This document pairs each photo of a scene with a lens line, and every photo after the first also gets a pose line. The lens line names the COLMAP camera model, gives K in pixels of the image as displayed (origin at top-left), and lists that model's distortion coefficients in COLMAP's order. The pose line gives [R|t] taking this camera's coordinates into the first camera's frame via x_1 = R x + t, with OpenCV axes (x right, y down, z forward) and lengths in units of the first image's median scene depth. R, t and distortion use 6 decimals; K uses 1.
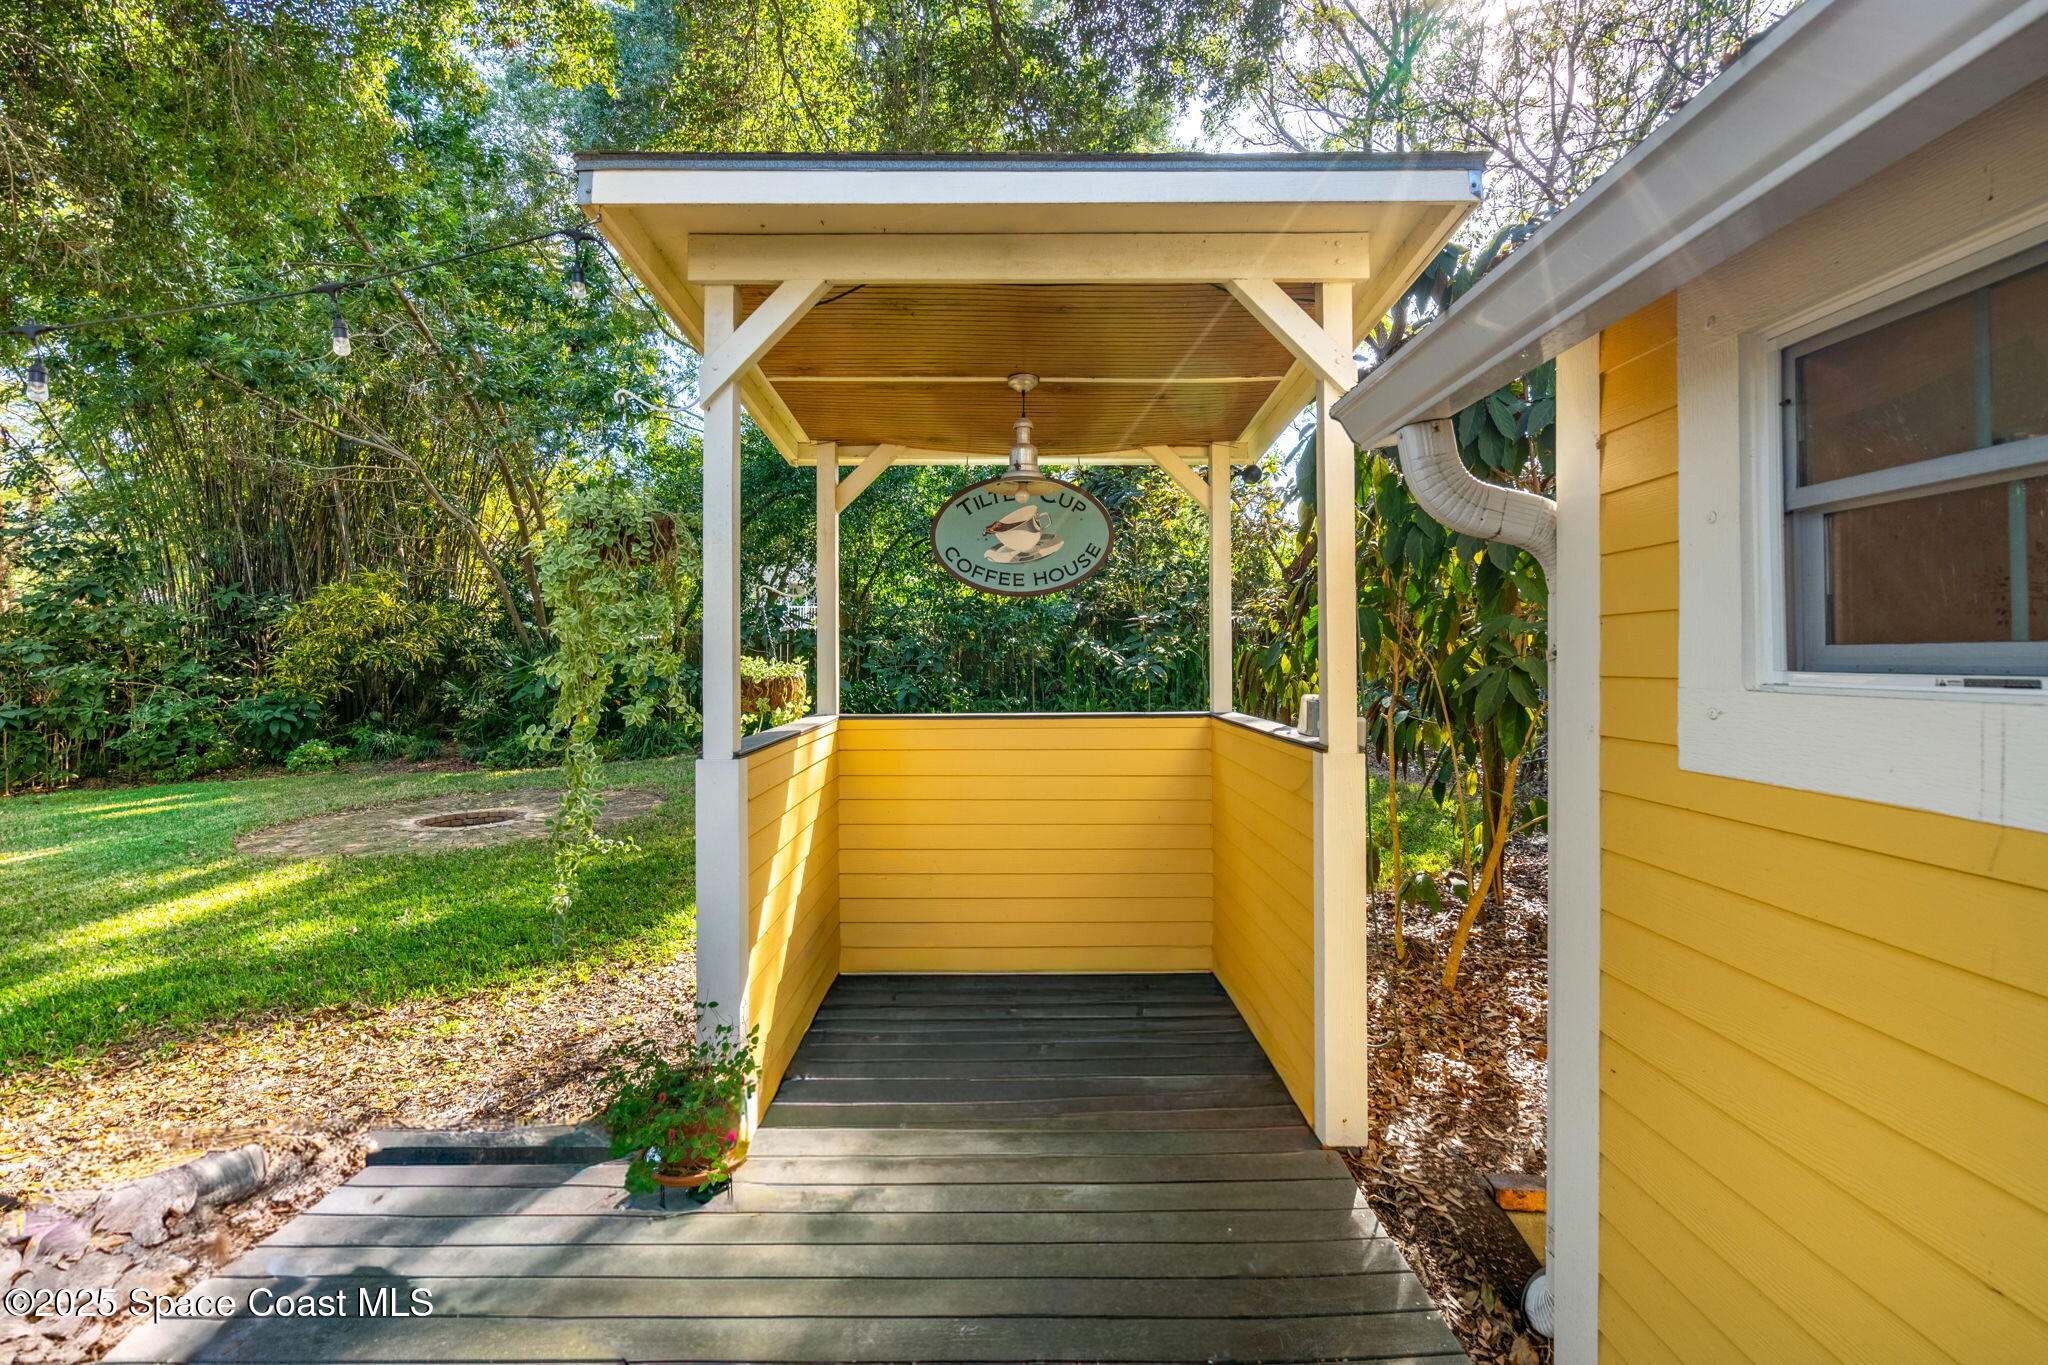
lens RADIAL K [[908.8, 0, 1028.8], [0, 908.8, 642.9], [0, 0, 1]] dist [-0.002197, -0.000133]
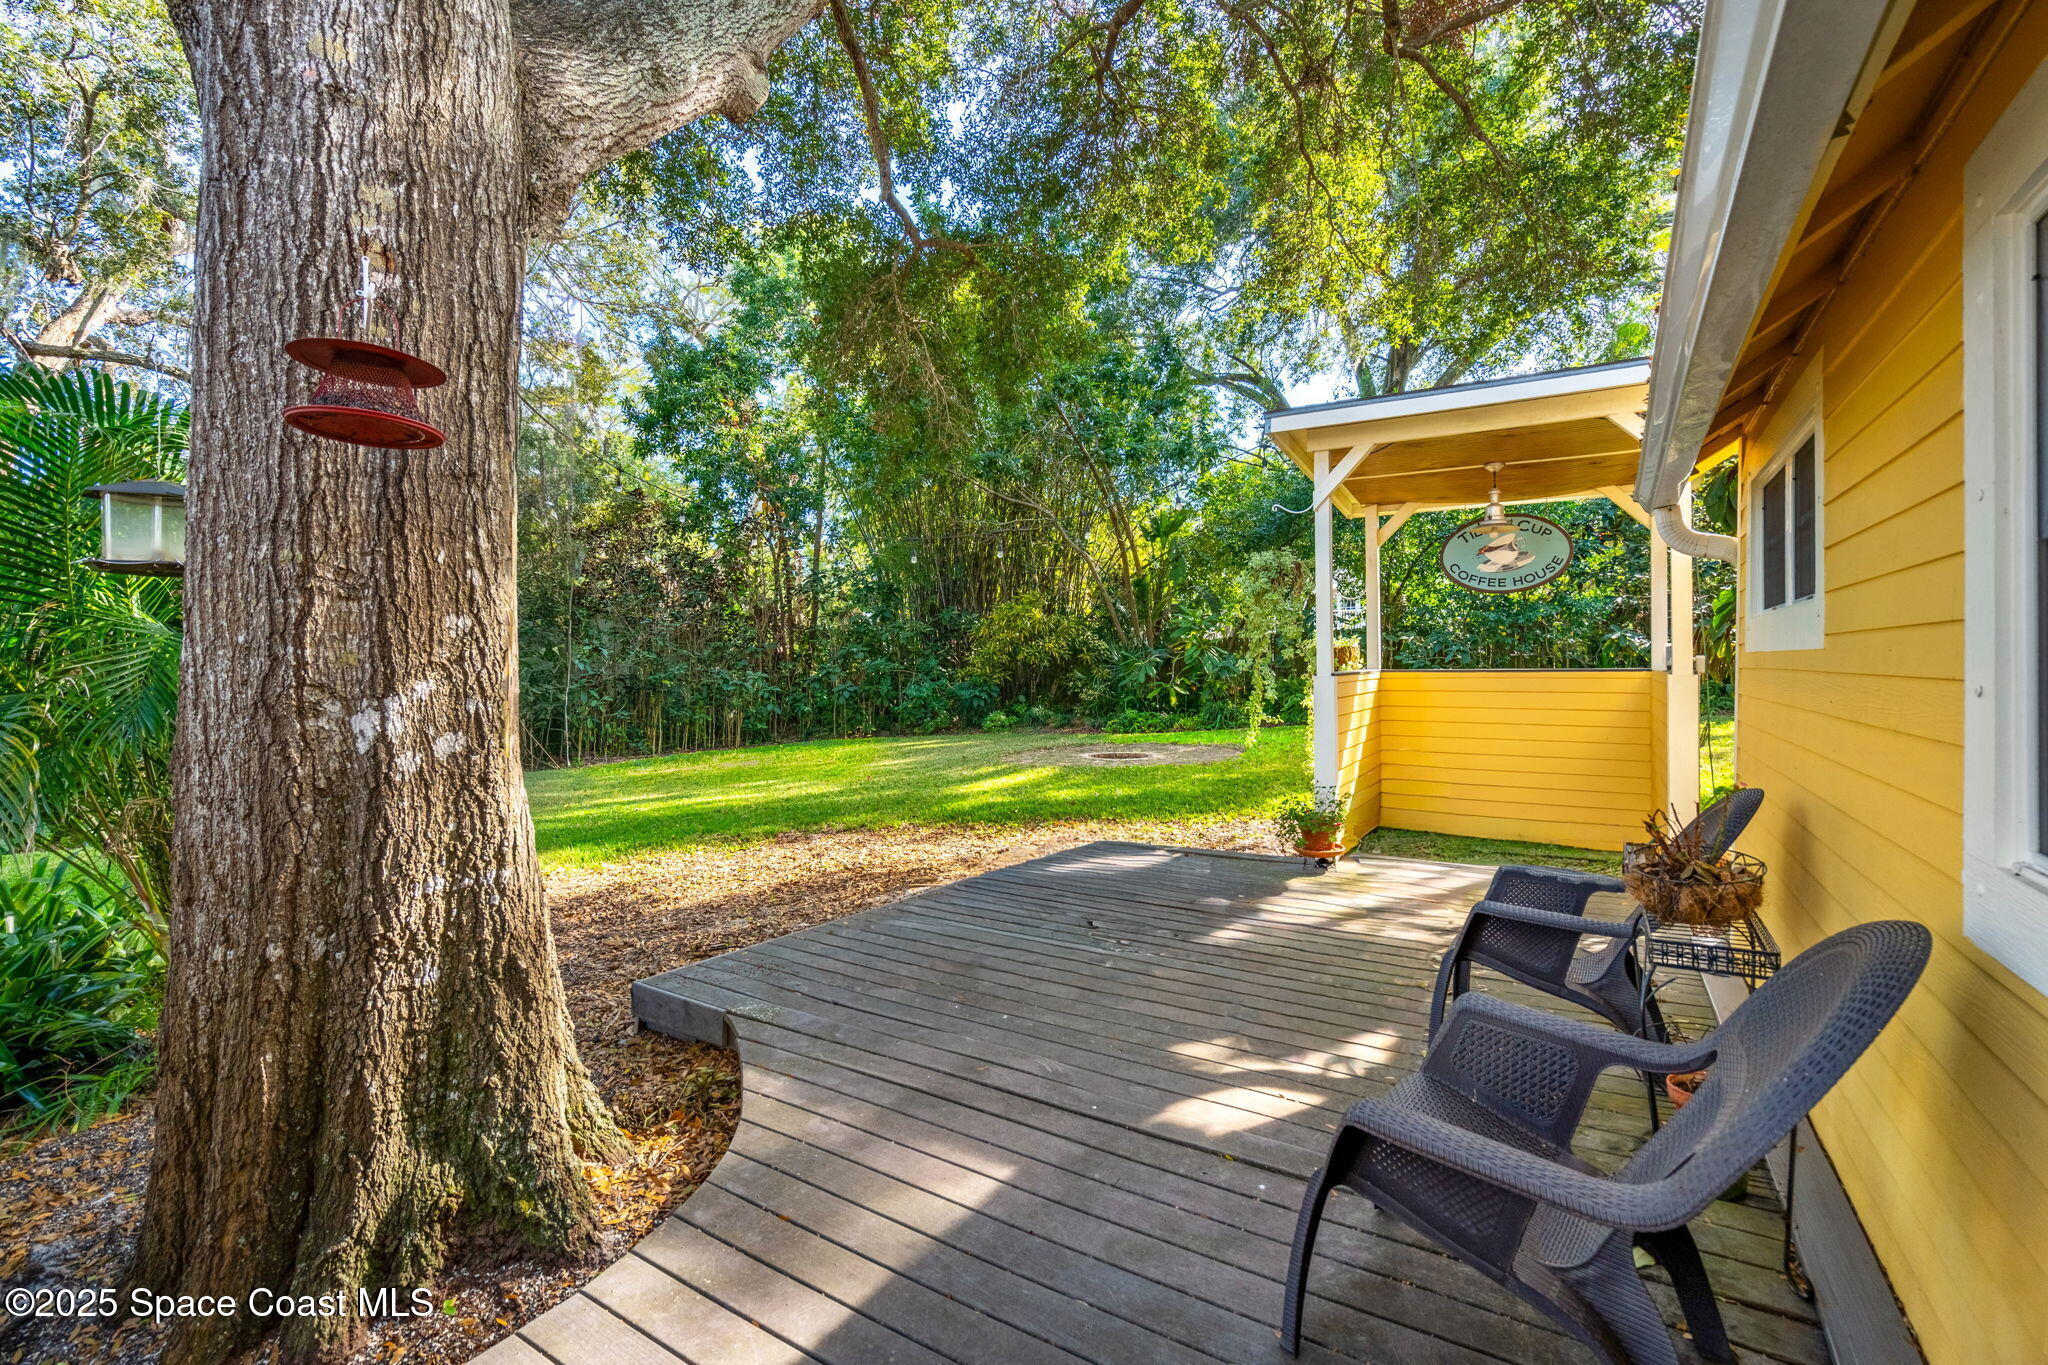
lens RADIAL K [[908.8, 0, 1028.8], [0, 908.8, 642.9], [0, 0, 1]] dist [-0.002197, -0.000133]
pose [[0.844691, -0.010988, -0.535142, 0.123784], [0.007214, 0.999932, -0.009145, 0.038281], [0.535206, 0.003864, 0.844713, -0.678453]]
